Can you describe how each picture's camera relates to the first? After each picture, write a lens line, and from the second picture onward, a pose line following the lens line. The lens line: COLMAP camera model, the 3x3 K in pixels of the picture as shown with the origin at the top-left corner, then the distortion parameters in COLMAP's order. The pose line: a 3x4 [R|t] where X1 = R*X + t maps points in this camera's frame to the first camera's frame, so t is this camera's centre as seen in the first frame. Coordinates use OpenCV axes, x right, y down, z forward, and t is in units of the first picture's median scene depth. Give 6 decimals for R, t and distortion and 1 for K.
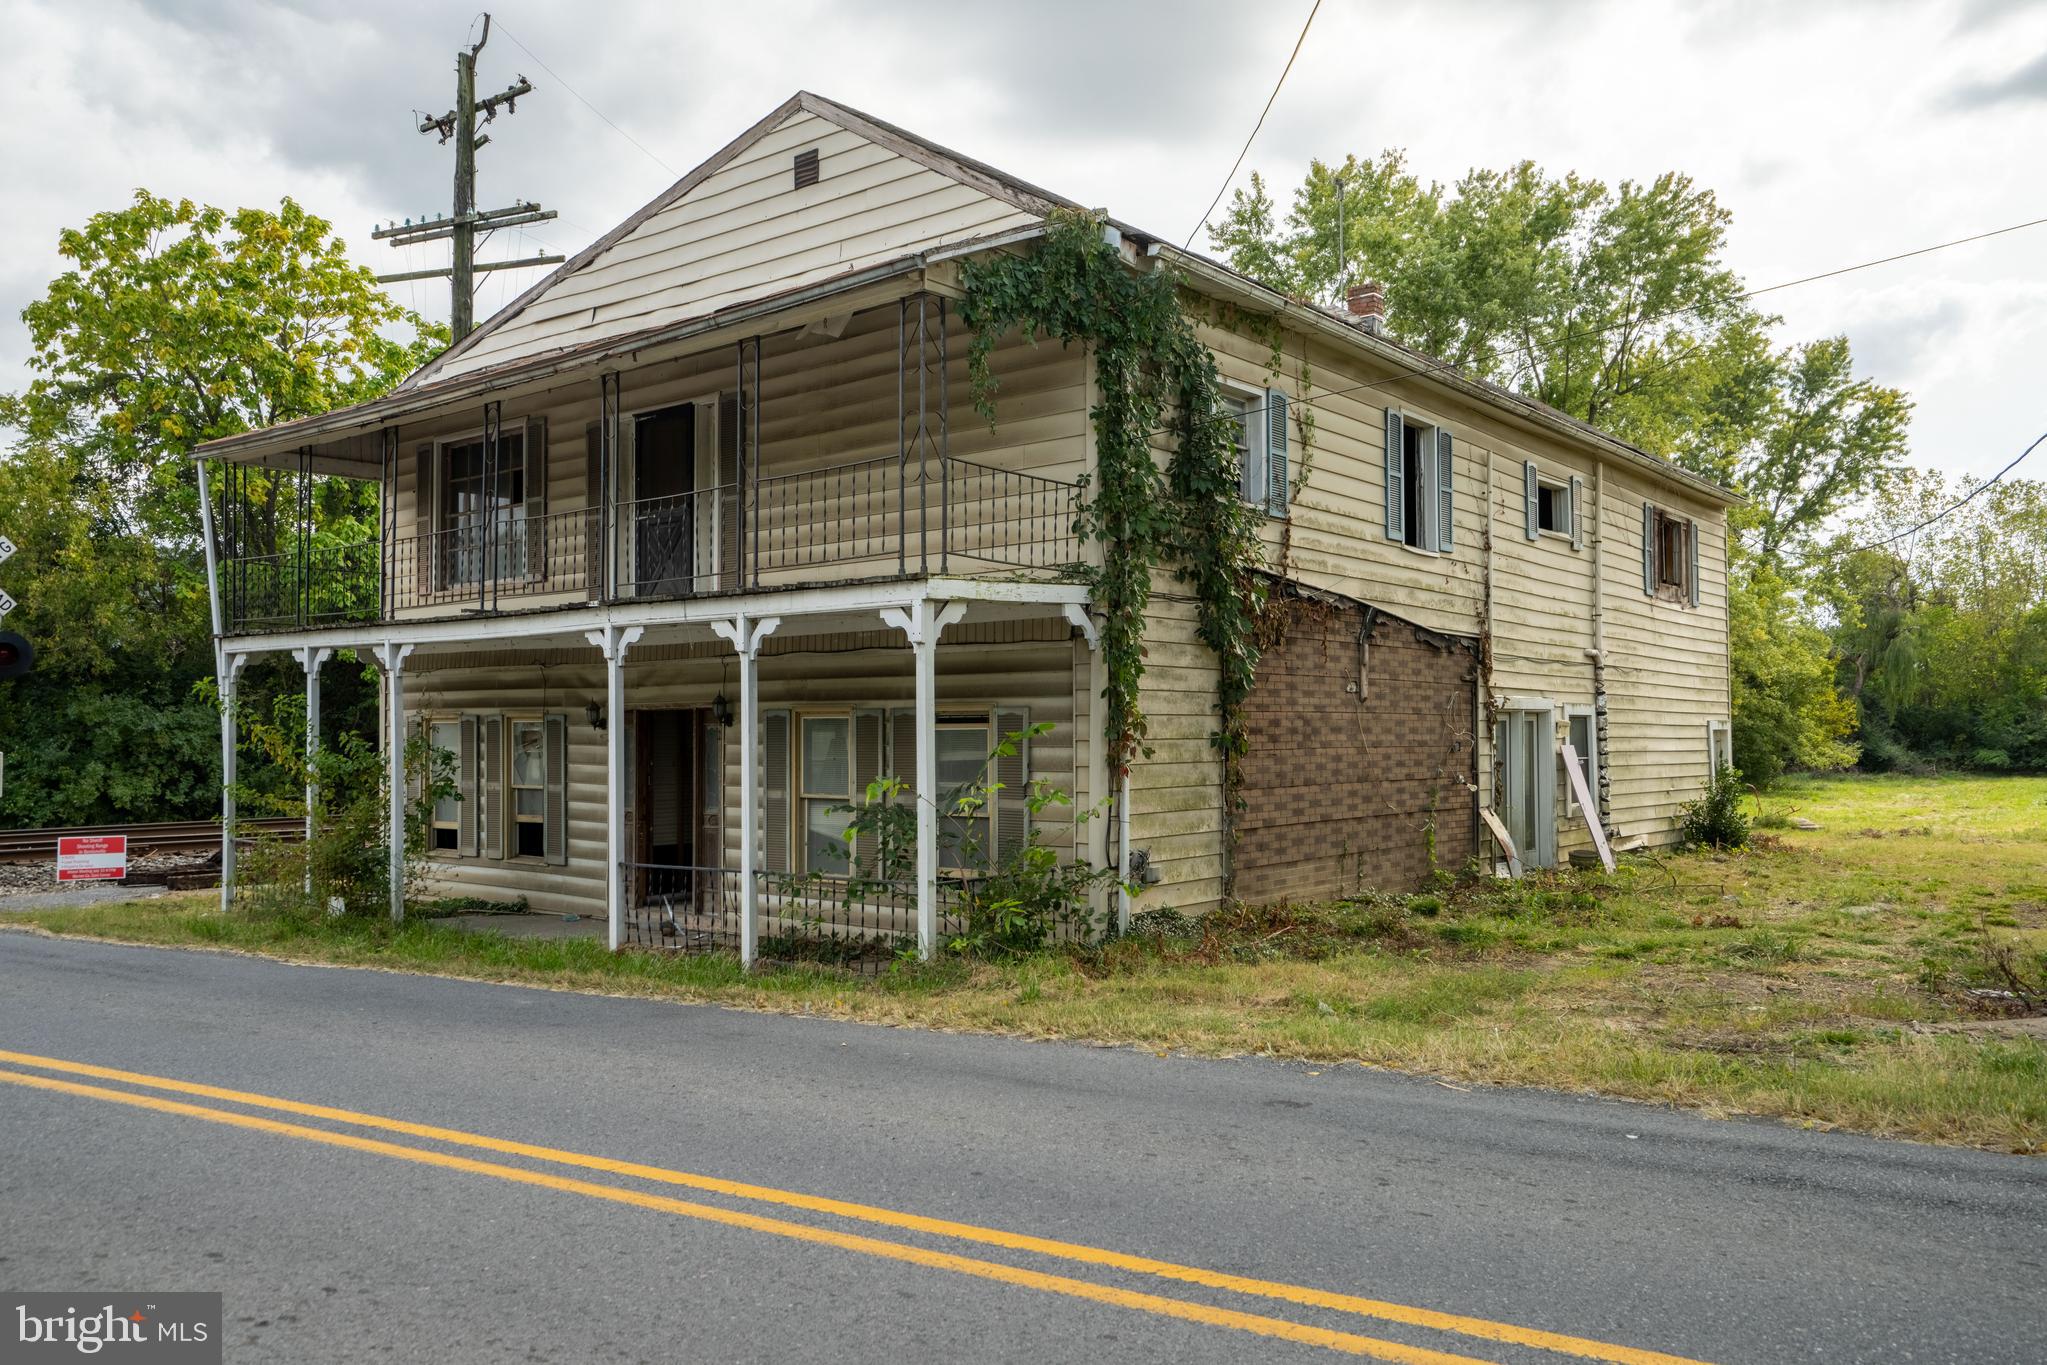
lens RADIAL K [[1598.8, 0, 1014.9], [0, 1598.8, 677.9], [0, 0, 1]] dist [0.009240, 0.004148]
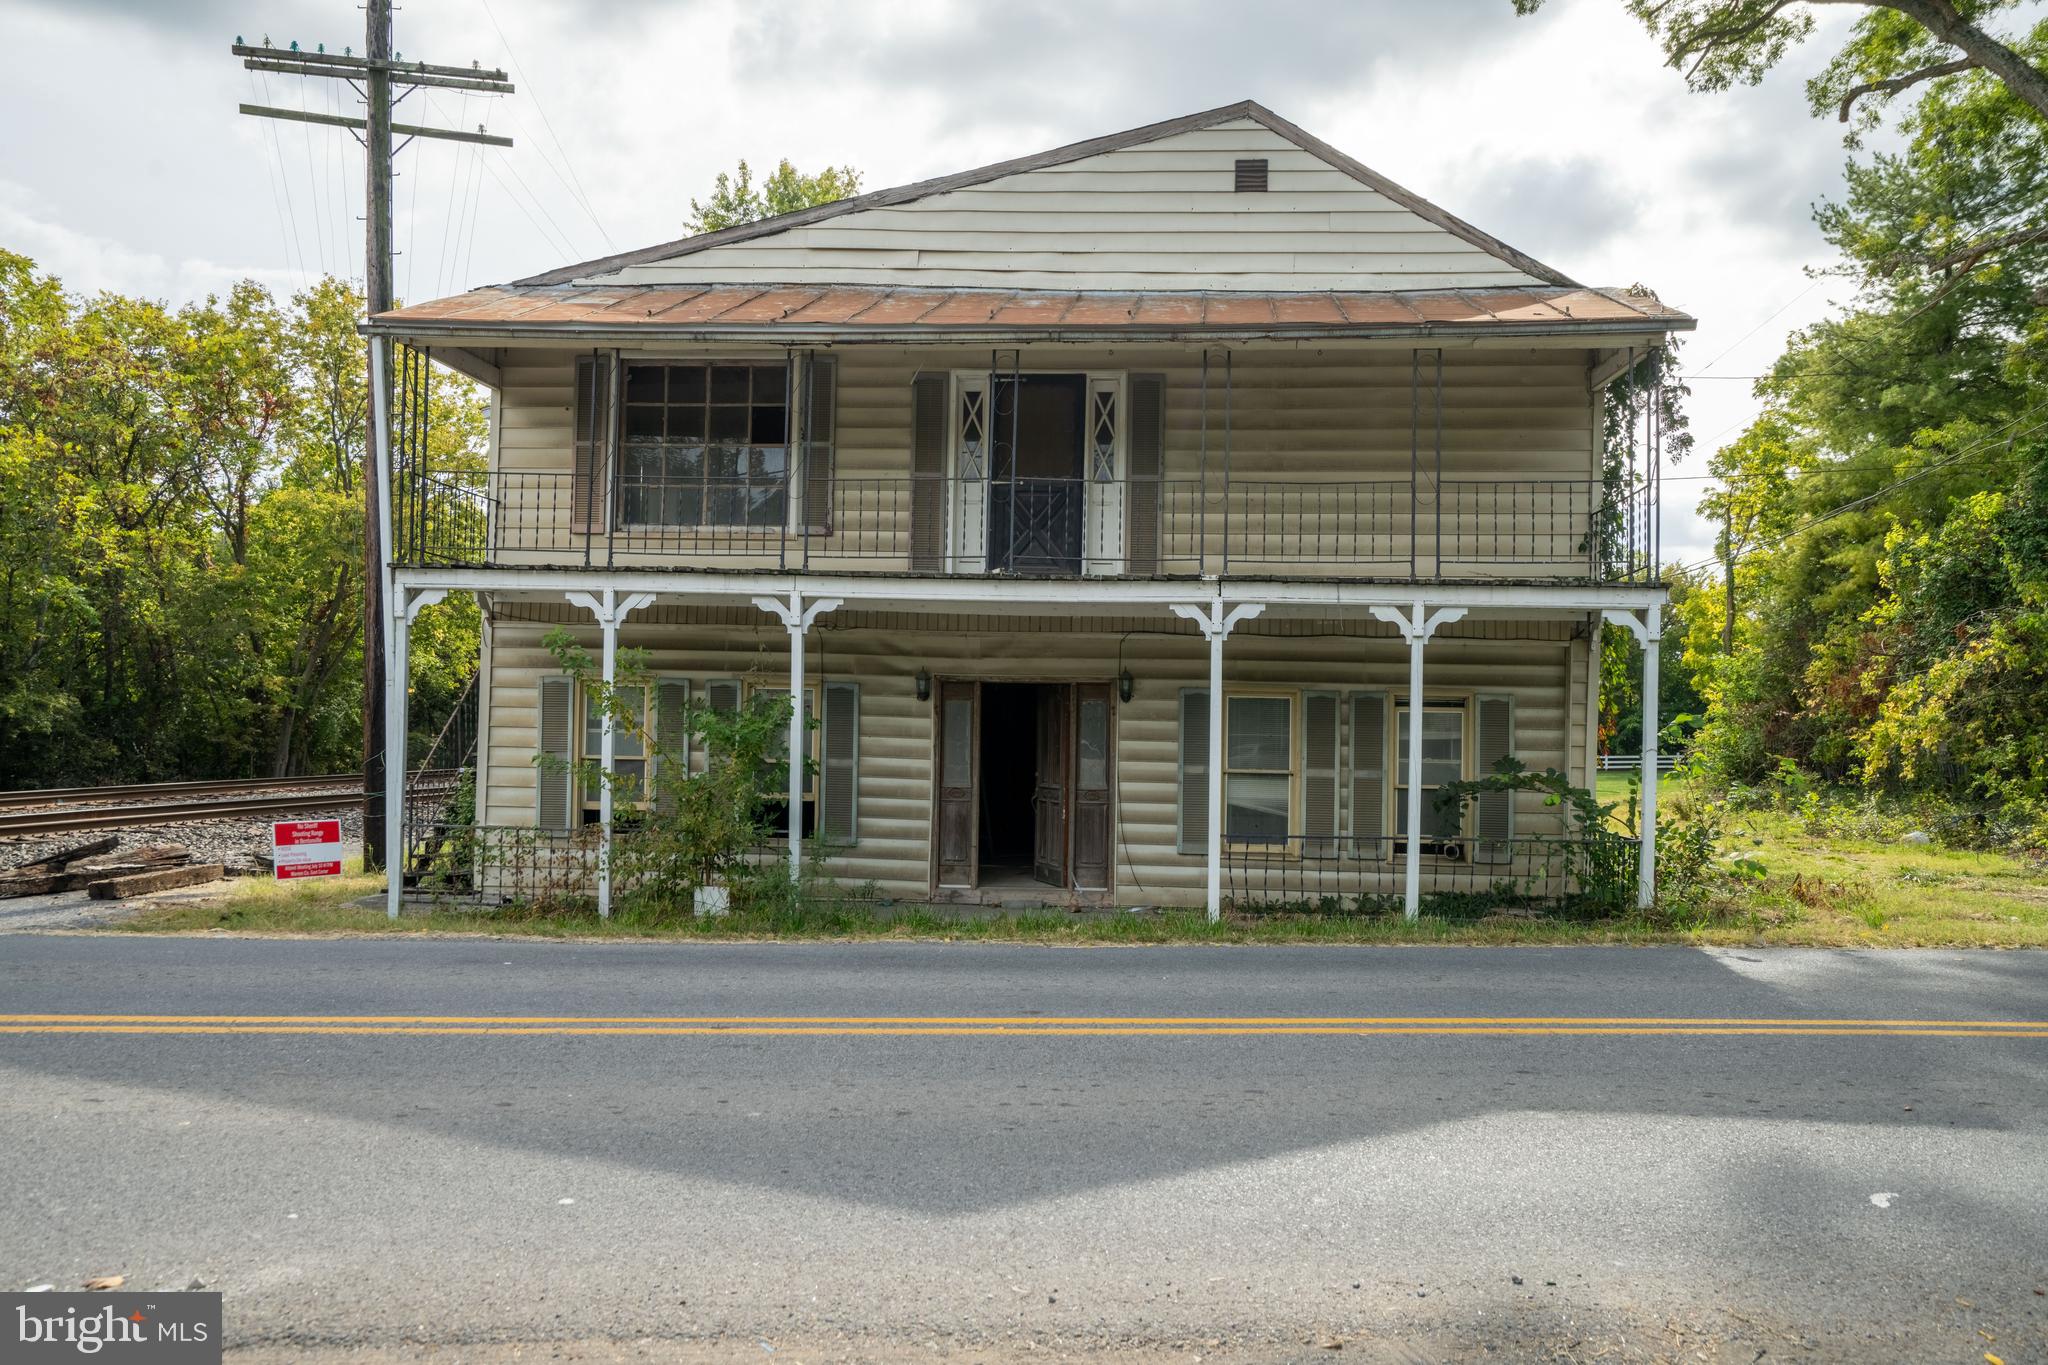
lens RADIAL K [[1599.6, 0, 1009.5], [0, 1599.6, 695.5], [0, 0, 1]] dist [0.009240, 0.004148]
pose [[0.808956, 0.033059, 0.586939, -0.762499], [-0.042666, 0.999086, 0.002531, 0.024415], [-0.586319, -0.027090, 0.809627, 0.204074]]
